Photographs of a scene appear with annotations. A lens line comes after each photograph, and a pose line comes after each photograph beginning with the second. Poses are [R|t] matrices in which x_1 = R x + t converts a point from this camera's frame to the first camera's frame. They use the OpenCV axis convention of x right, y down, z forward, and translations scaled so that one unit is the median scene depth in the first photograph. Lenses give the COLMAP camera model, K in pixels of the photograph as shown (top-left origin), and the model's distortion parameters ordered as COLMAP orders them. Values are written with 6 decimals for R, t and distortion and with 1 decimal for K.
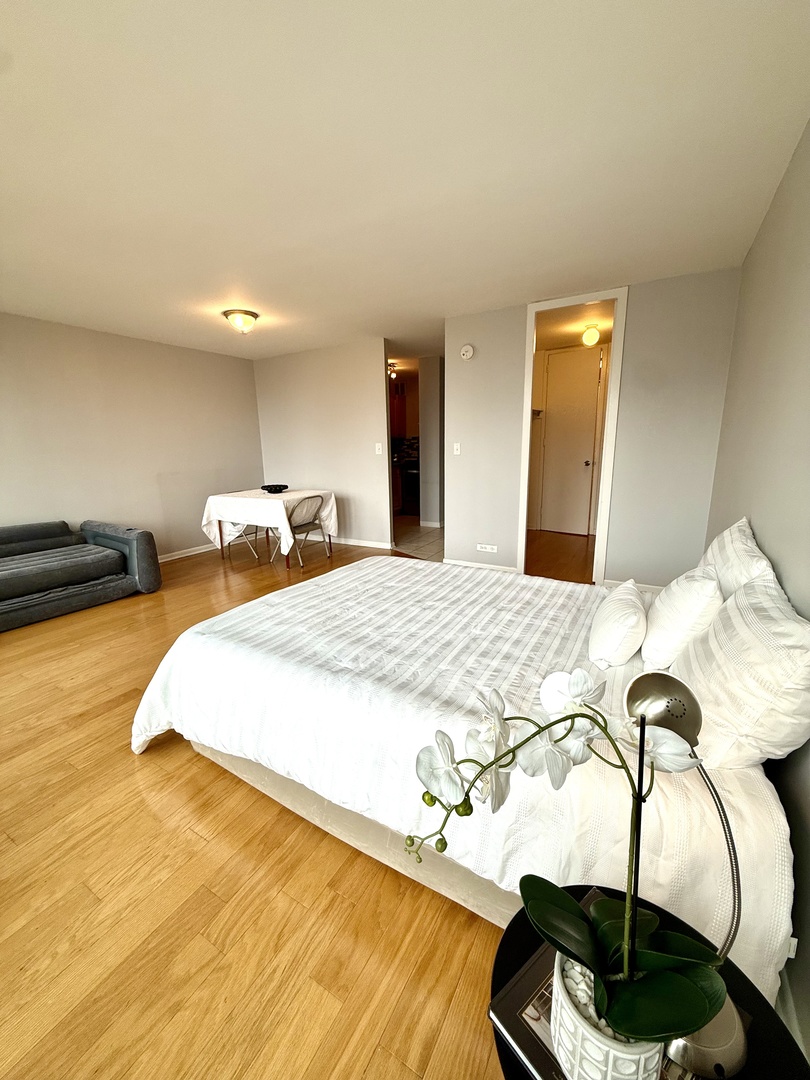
lens RADIAL K [[429.8, 0, 398.7], [0, 429.8, 537.8], [0, 0, 1]] dist [0.000195, 0.000413]
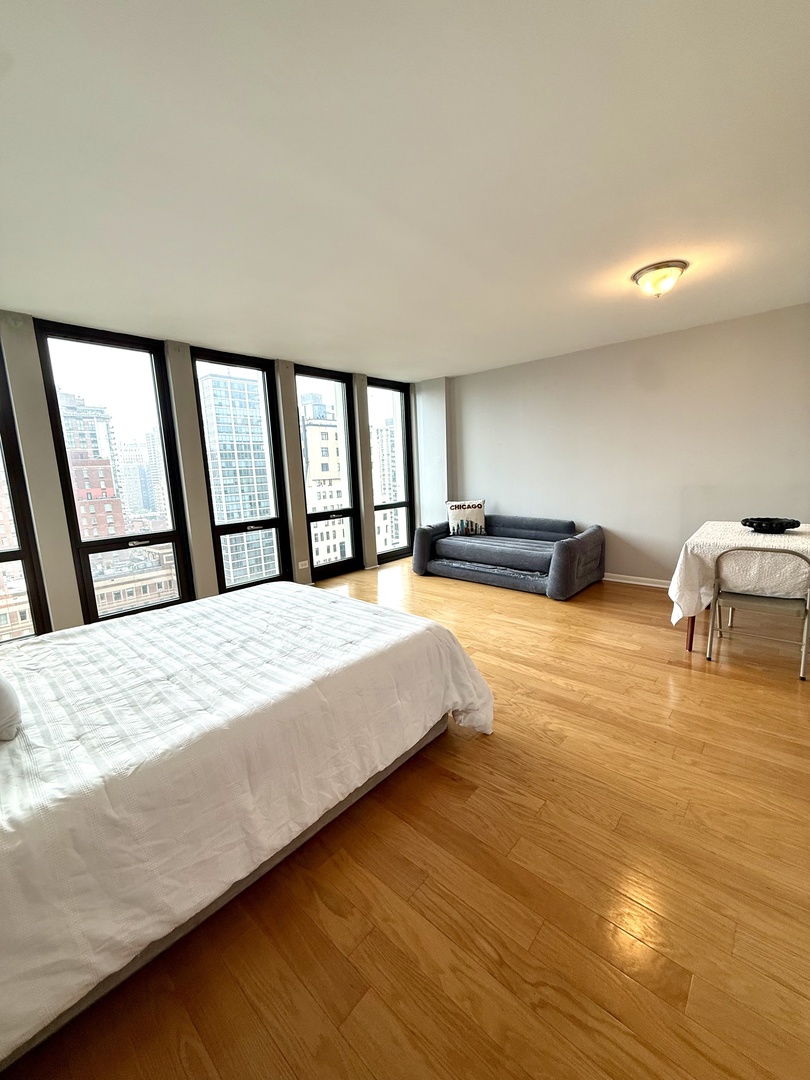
lens RADIAL K [[429.8, 0, 398.7], [0, 429.8, 537.8], [0, 0, 1]] dist [0.000195, 0.000413]
pose [[-0.203699, 0.182799, -0.961816, 0.477842], [-0.161556, 0.962670, 0.217177, -0.183133], [0.965612, 0.199626, -0.166563, 0.791389]]
